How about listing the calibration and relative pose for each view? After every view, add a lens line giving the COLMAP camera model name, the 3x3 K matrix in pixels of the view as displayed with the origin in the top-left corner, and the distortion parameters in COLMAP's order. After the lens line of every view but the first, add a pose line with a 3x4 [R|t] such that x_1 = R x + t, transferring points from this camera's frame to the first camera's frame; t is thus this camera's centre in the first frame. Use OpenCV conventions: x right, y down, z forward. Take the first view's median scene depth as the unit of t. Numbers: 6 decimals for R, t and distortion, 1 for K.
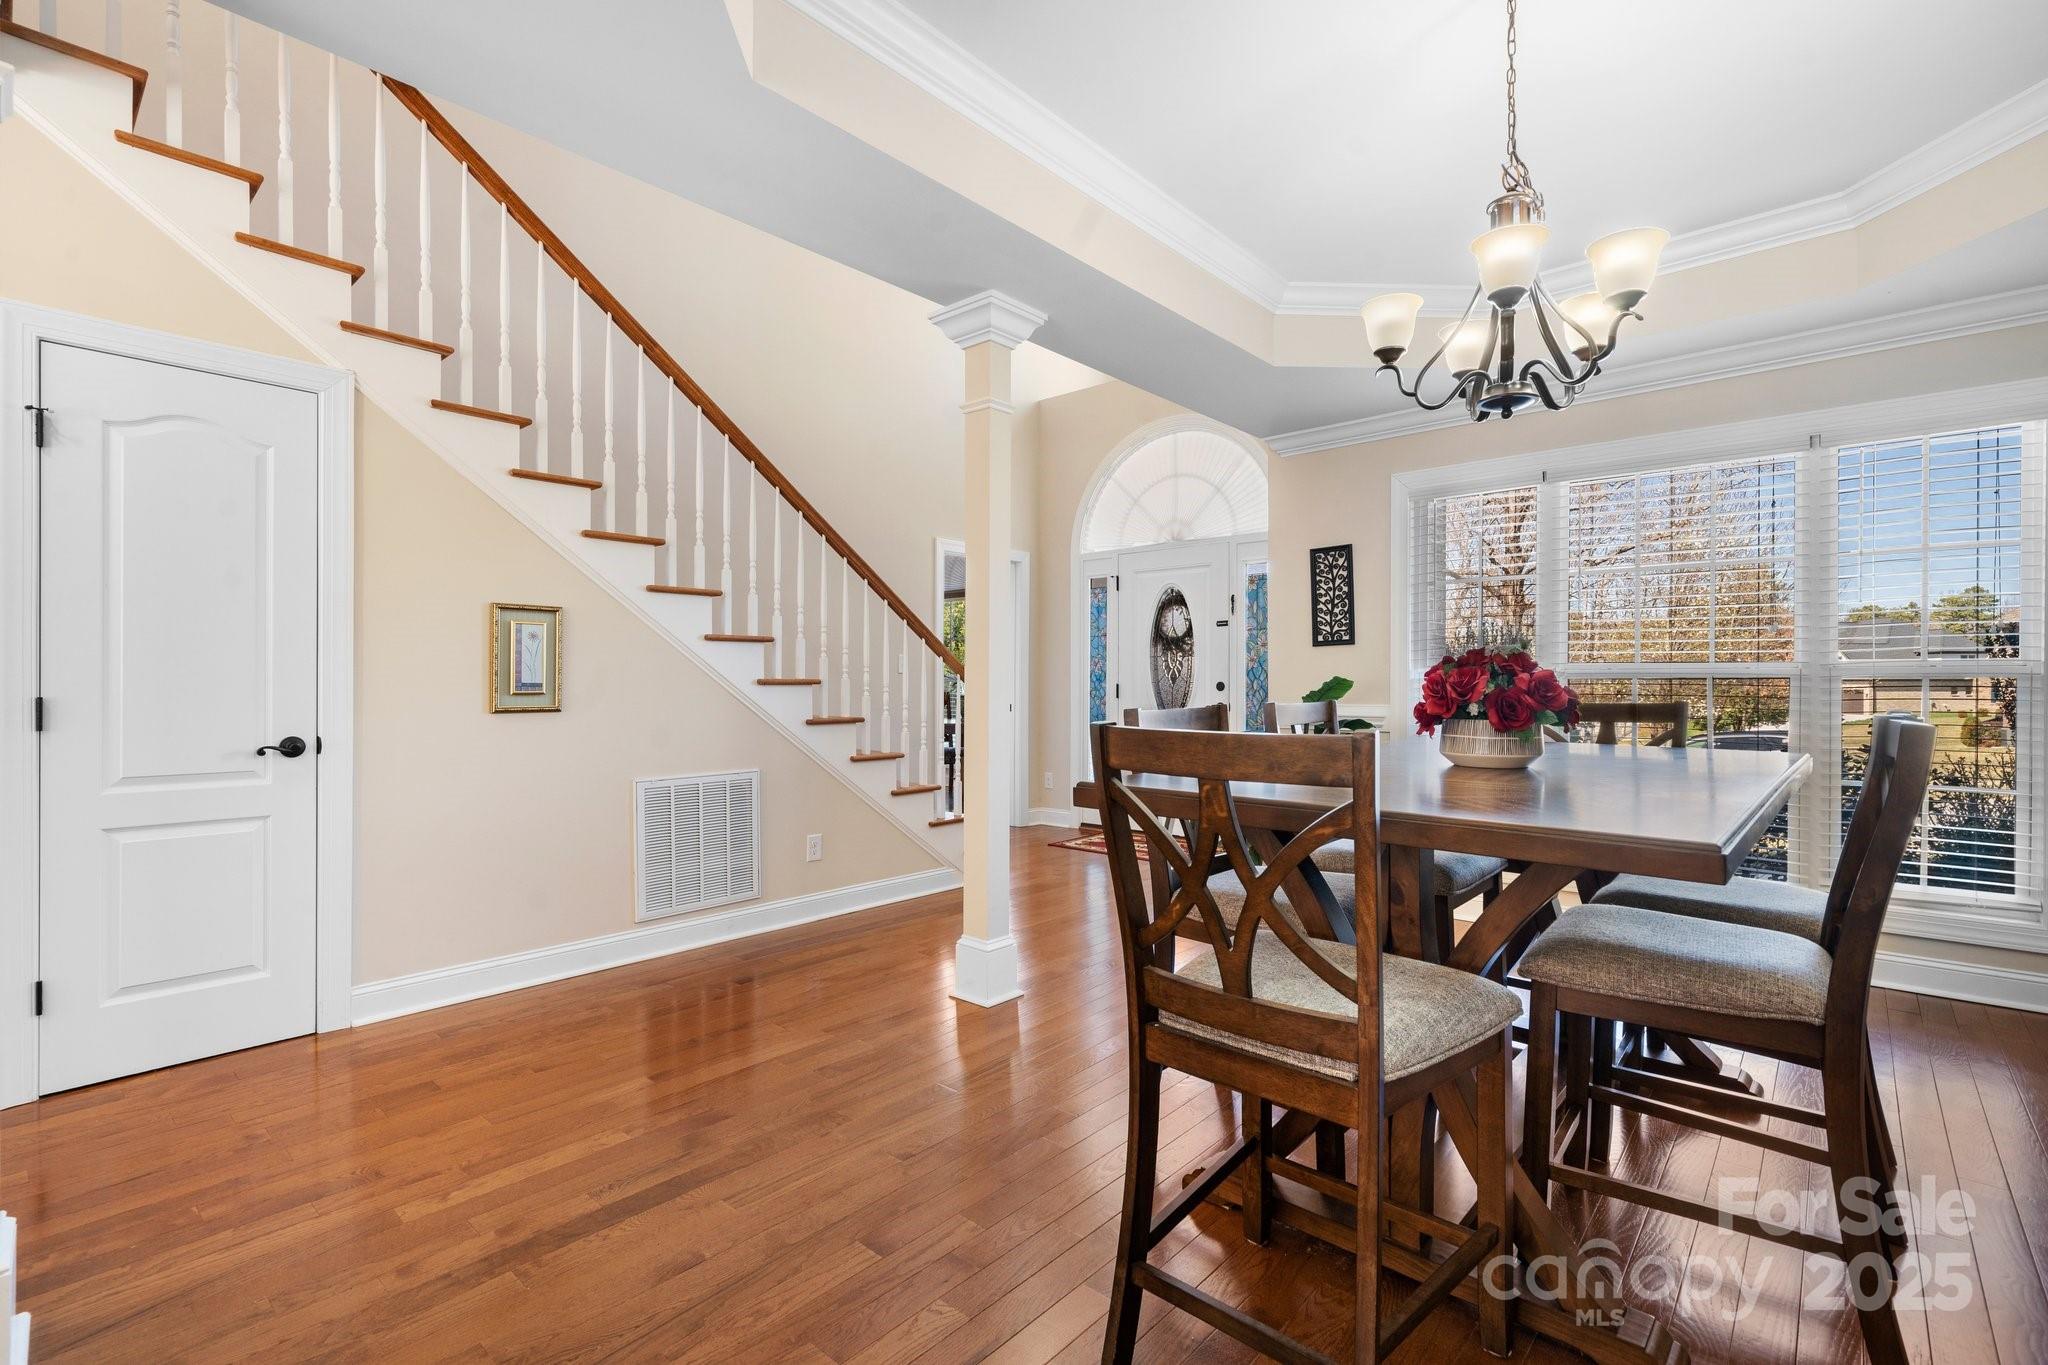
lens RADIAL K [[923.3, 0, 1036.9], [0, 923.3, 697.2], [0, 0, 1]] dist [0.003498, 0.000165]
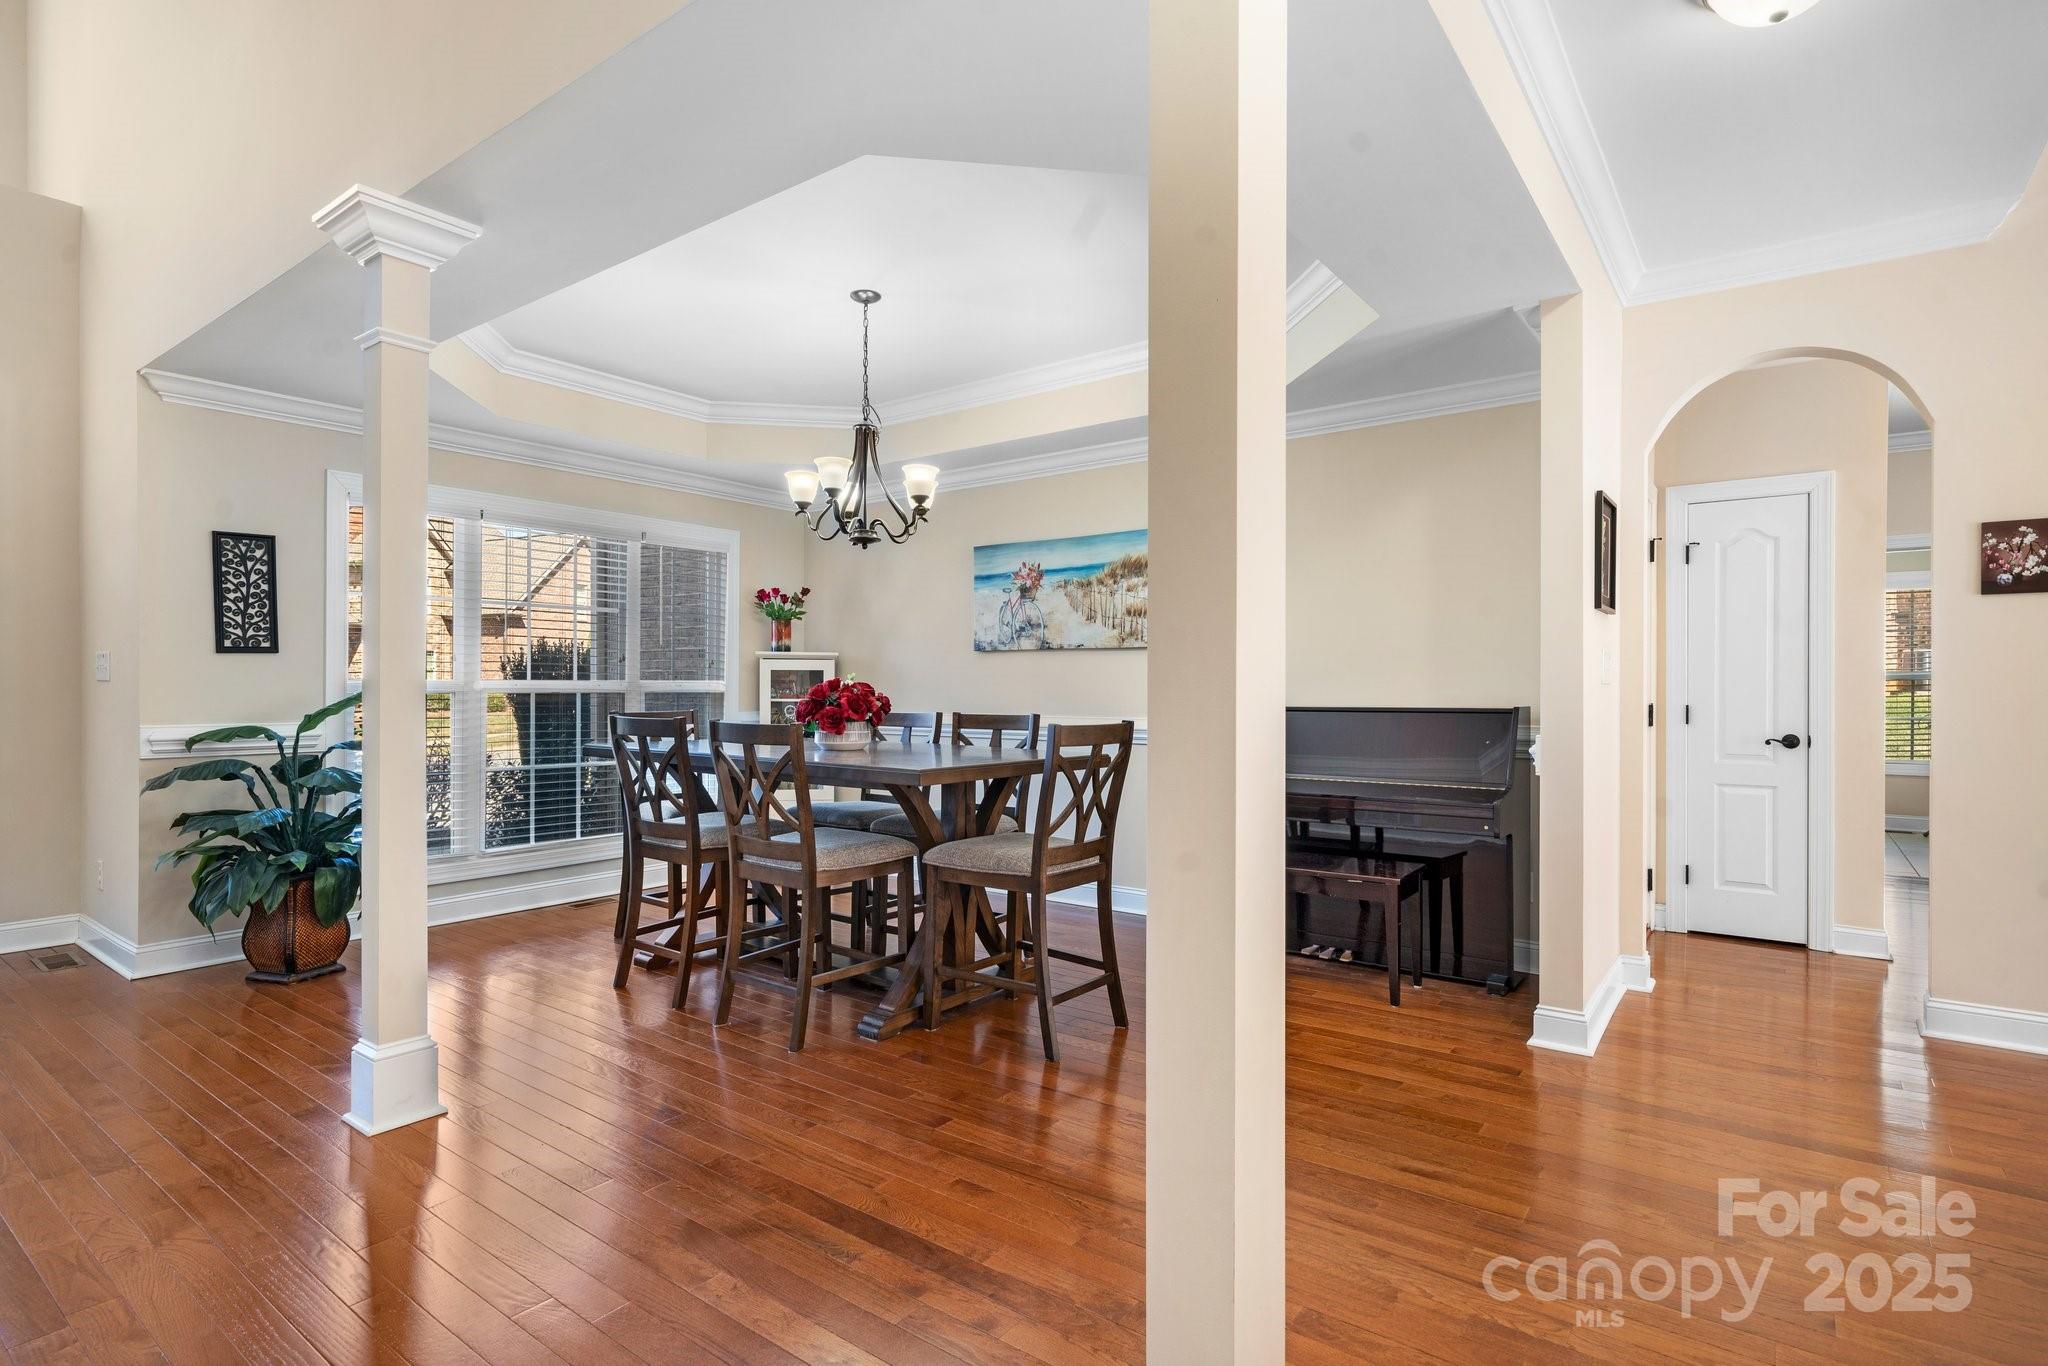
lens RADIAL K [[990.1, 0, 1035.1], [0, 990.1, 686.6], [0, 0, 1]] dist [0.000971, 0.002464]
pose [[-0.091909, 0.009856, 0.995719, -0.625738], [0.012949, 0.999878, -0.008702, -0.009352], [-0.995683, 0.012094, -0.092026, 0.380484]]
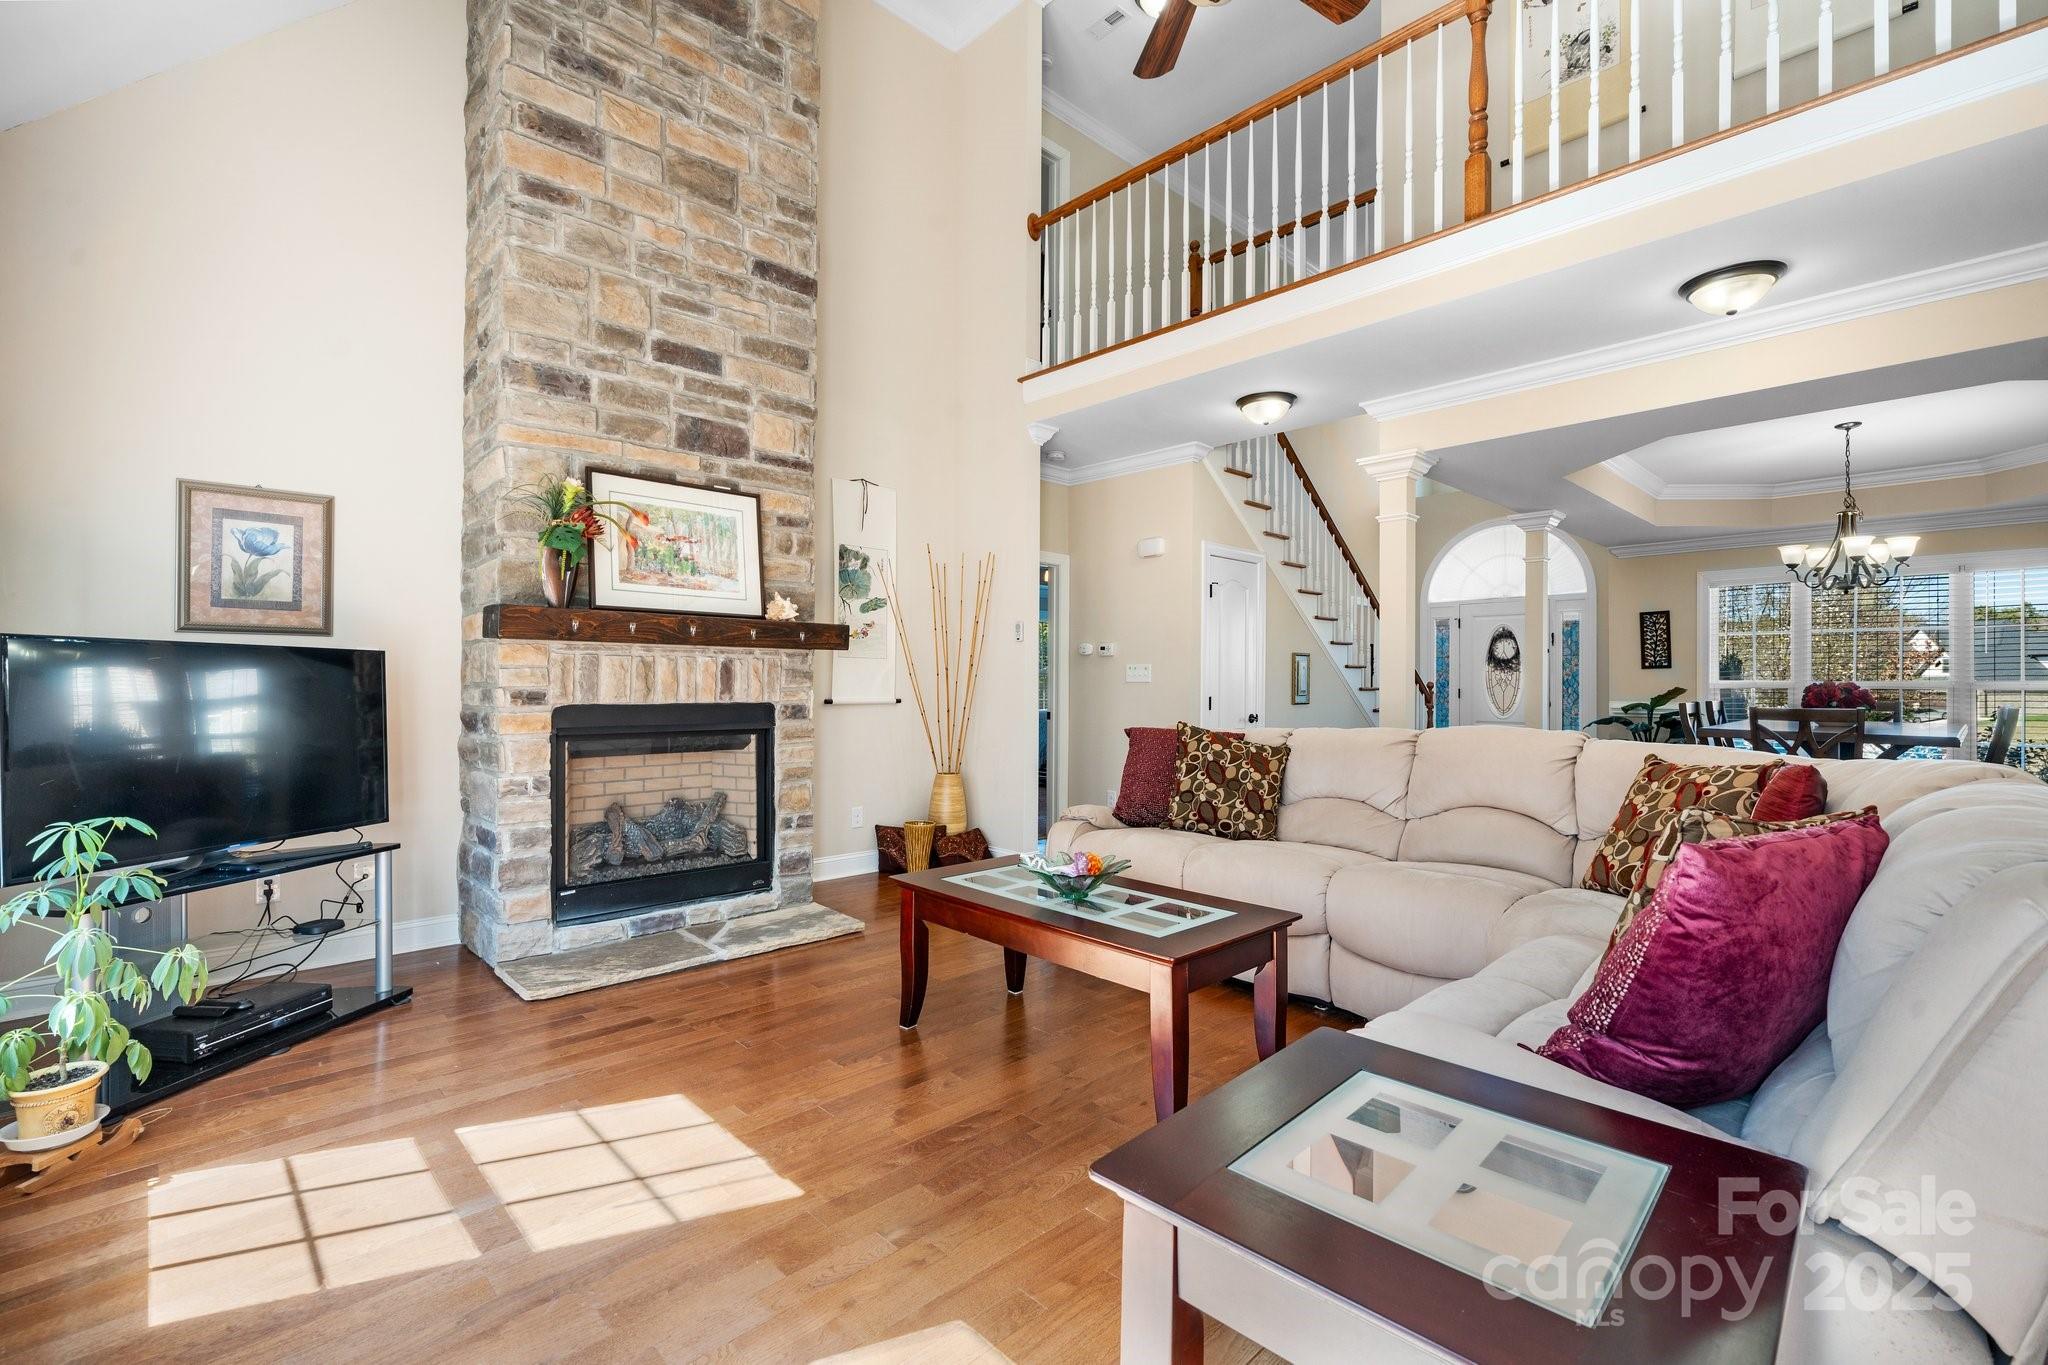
lens RADIAL K [[923.3, 0, 1017.7], [0, 923.3, 679.8], [0, 0, 1]] dist [0.003498, 0.000165]
pose [[0.997443, 0.004018, -0.071353, -0.749195], [-0.005316, 0.999824, -0.018005, 0.002546], [0.071268, 0.018339, 0.997289, -0.814155]]
